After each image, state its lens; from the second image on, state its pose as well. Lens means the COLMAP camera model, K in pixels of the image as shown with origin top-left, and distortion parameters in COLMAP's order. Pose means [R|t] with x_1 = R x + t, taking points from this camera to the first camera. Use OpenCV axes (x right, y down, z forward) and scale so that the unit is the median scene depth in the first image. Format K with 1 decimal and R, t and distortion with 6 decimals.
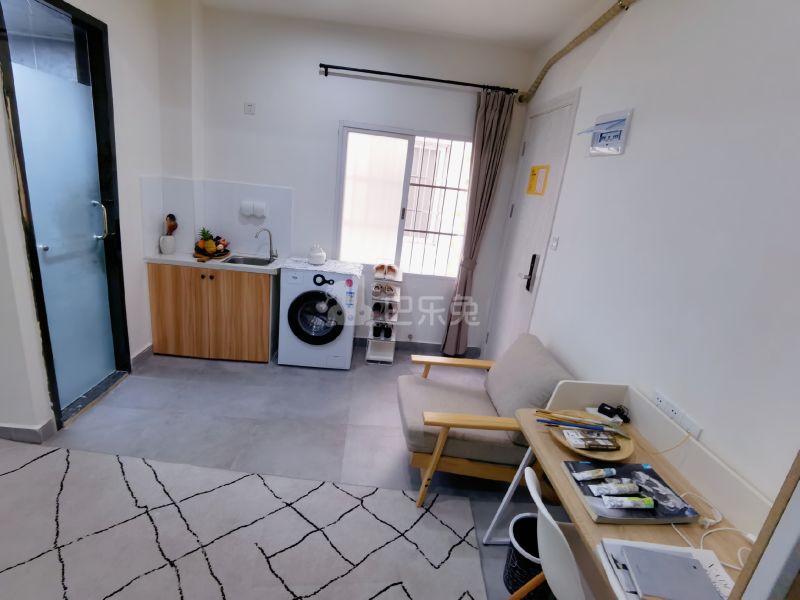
lens RADIAL K [[401.4, 0, 397.4], [0, 401.4, 297.6], [0, 0, 1]] dist [-0.001992, -0.024561]
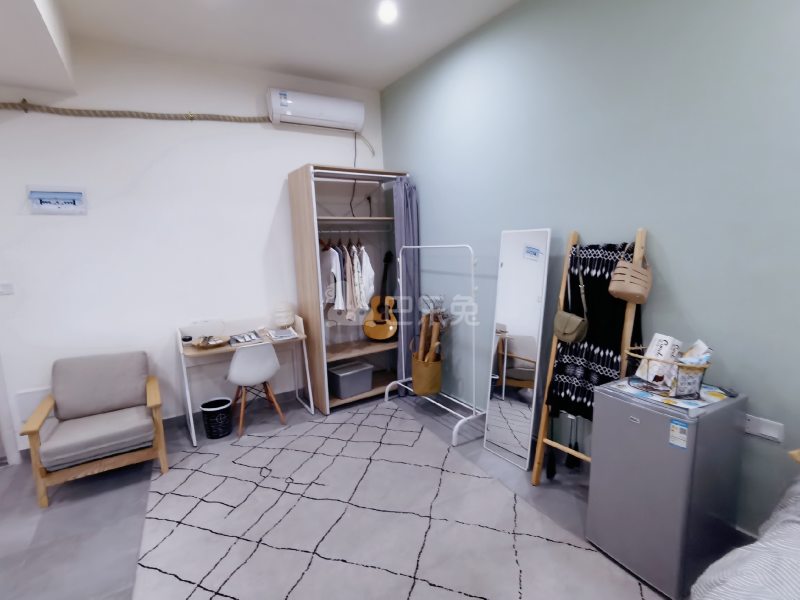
lens RADIAL K [[401.4, 0, 397.4], [0, 401.4, 297.6], [0, 0, 1]] dist [-0.001992, -0.024561]
pose [[-0.491711, -0.208051, 0.845538, -1.612078], [0.234498, 0.903523, 0.358688, -0.374165], [-0.838588, 0.374648, -0.395485, 0.788008]]
